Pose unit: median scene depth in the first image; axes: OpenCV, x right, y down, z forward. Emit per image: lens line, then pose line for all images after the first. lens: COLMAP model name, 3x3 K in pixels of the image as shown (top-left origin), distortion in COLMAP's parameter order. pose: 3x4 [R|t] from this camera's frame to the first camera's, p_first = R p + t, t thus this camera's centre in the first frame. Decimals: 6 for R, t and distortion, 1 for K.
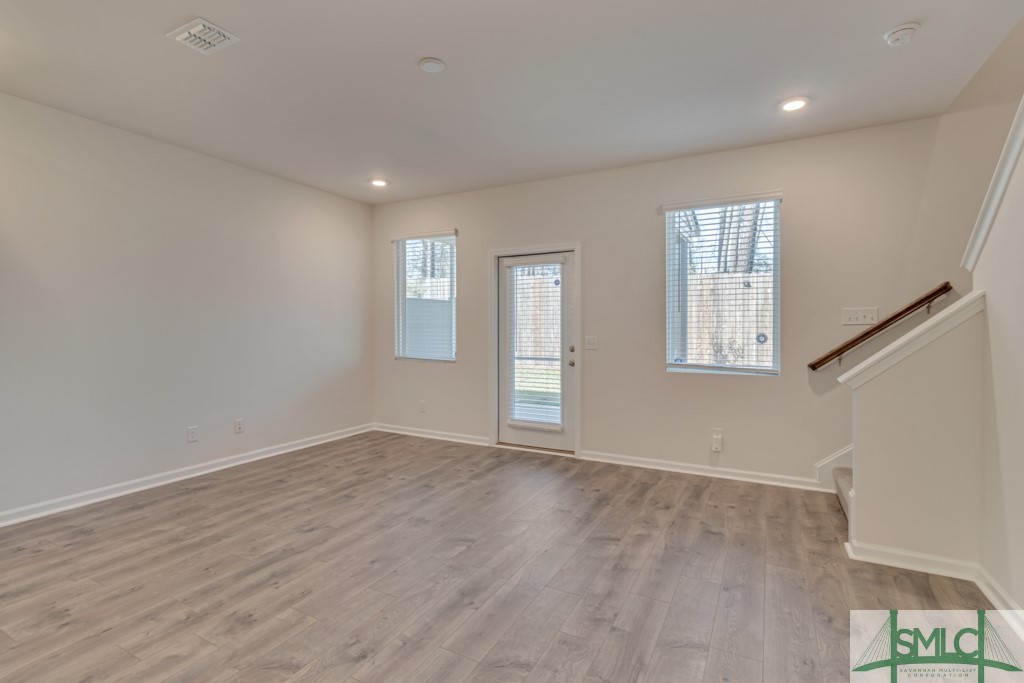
lens RADIAL K [[478.3, 0, 514.1], [0, 478.3, 329.5], [0, 0, 1]] dist [0.003933, 0.000597]
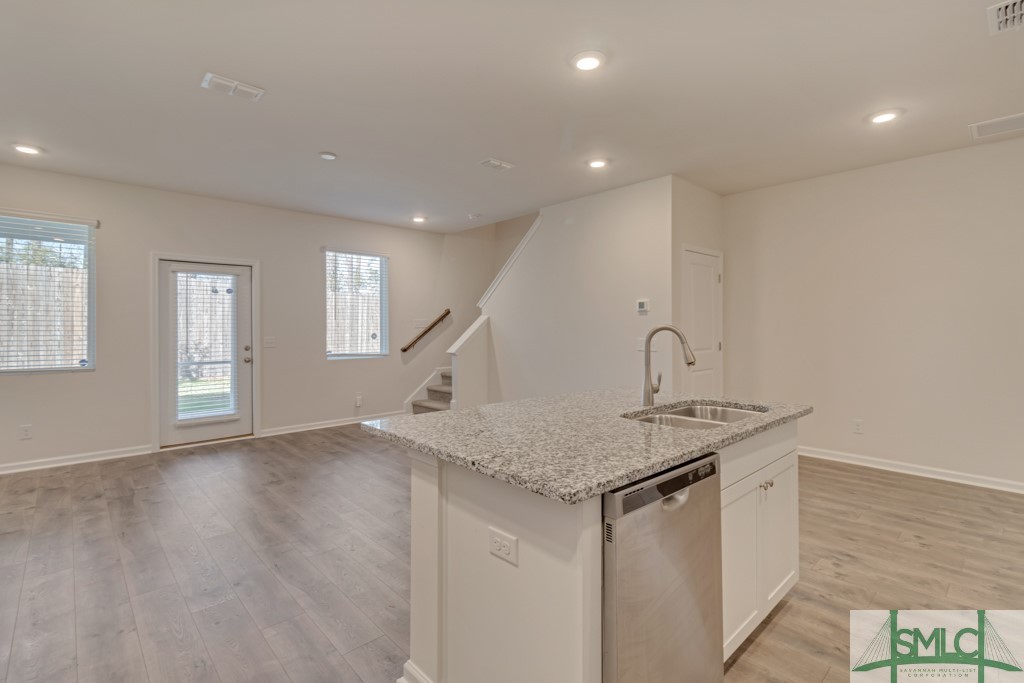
lens RADIAL K [[478.3, 0, 514.1], [0, 478.3, 329.5], [0, 0, 1]] dist [0.003933, 0.000597]
pose [[0.319259, -0.004790, 0.947655, -0.936576], [0.007084, 0.999971, 0.002668, -0.005292], [-0.947641, 0.005861, 0.319284, -0.012973]]
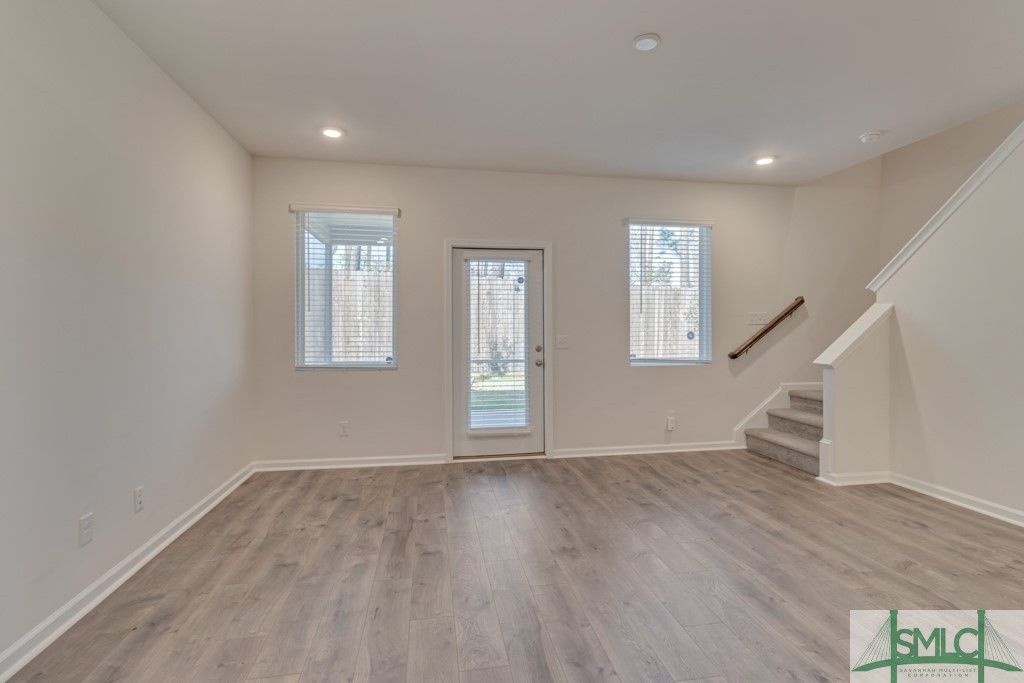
lens RADIAL K [[485.9, 0, 510.7], [0, 485.9, 324.2], [0, 0, 1]] dist [0.002388, 0.000262]
pose [[0.789042, 0.002005, 0.614336, -0.636865], [0.004204, 0.999954, -0.008662, -0.001807], [-0.614324, 0.009417, 0.788997, 0.286026]]
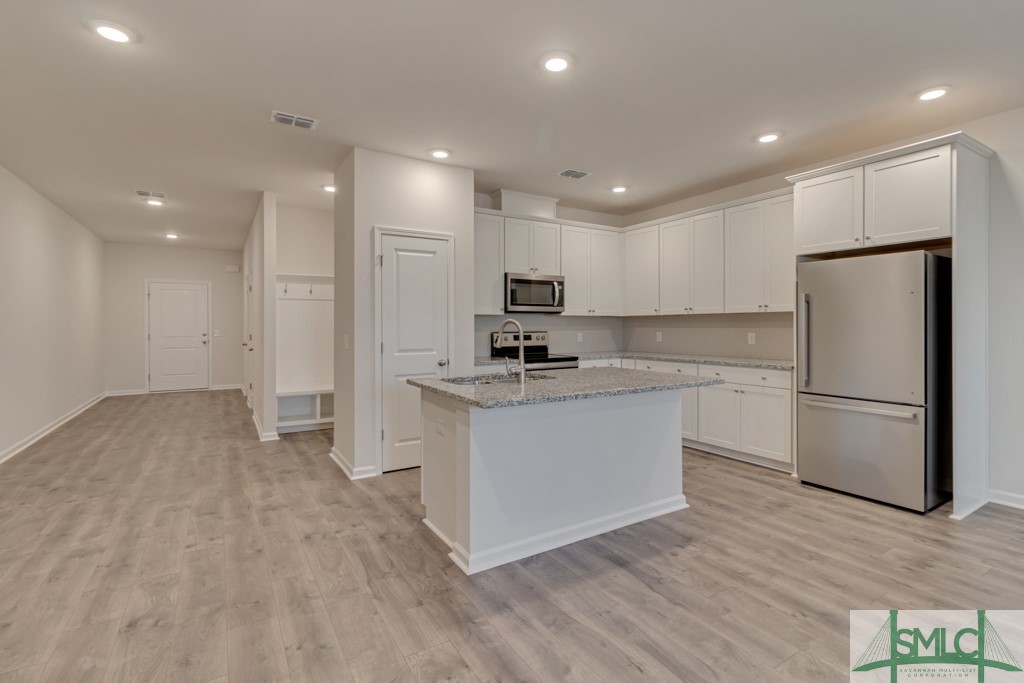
lens RADIAL K [[478.3, 0, 514.1], [0, 478.3, 329.5], [0, 0, 1]] dist [0.003933, 0.000597]
pose [[-0.499176, 0.008175, -0.866462, 0.310999], [-0.003157, 0.999932, 0.011253, -0.000424], [0.866495, 0.008353, -0.499116, 0.376521]]
